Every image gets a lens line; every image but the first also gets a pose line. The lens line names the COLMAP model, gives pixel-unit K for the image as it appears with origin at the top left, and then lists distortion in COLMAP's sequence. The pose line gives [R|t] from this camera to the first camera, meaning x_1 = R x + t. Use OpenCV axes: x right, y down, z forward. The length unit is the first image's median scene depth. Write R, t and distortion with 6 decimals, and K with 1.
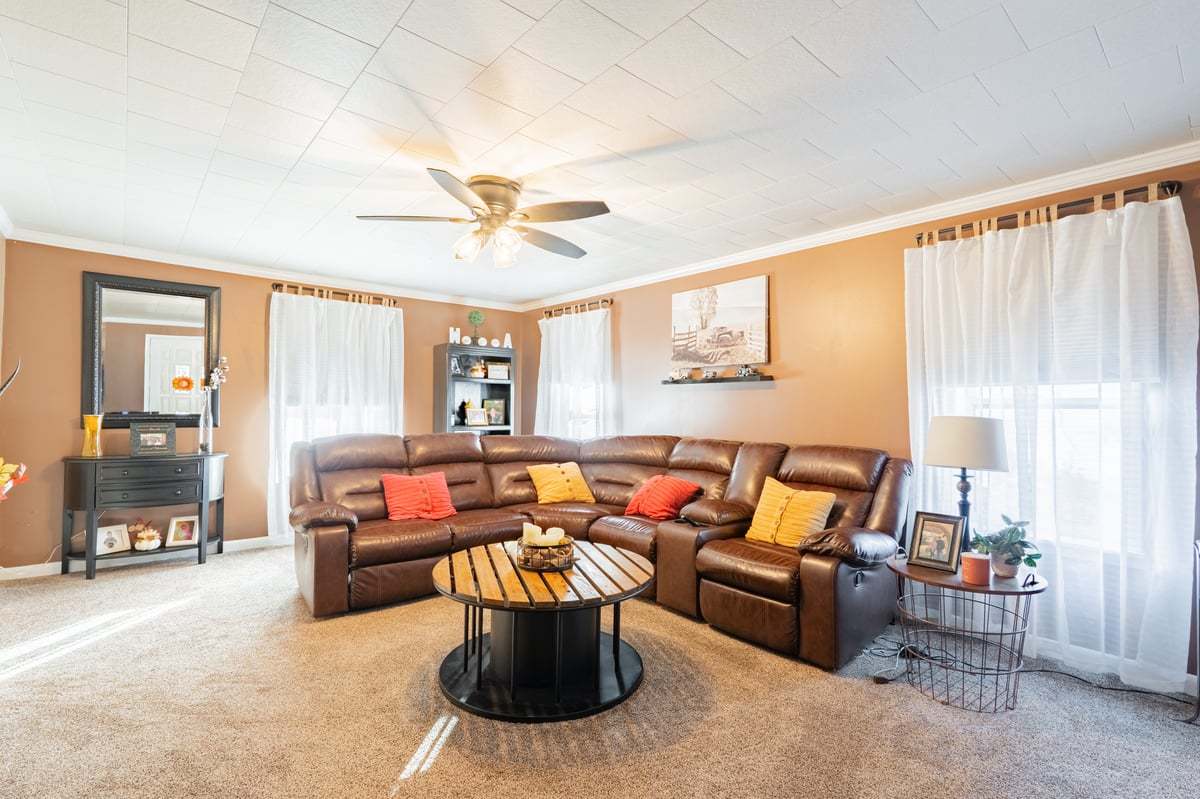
lens RADIAL K [[558.8, 0, 610.2], [0, 558.8, 411.1], [0, 0, 1]] dist [-0.002899, 0.000061]
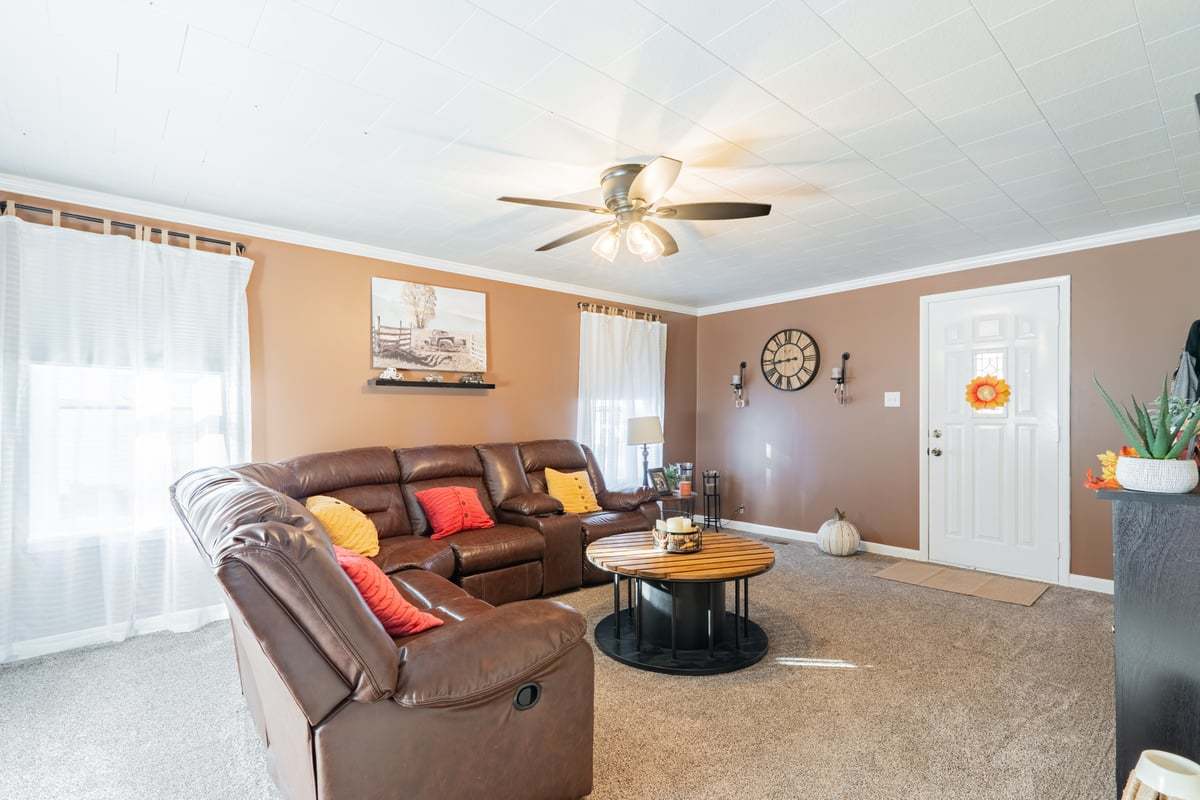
lens RADIAL K [[558.8, 0, 610.2], [0, 558.8, 411.6], [0, 0, 1]] dist [-0.002899, 0.000061]
pose [[-0.015496, 0.000529, 0.999880, -0.800041], [0.010674, 0.999943, -0.000363, -0.004558], [-0.999823, 0.010667, -0.015501, 0.727787]]
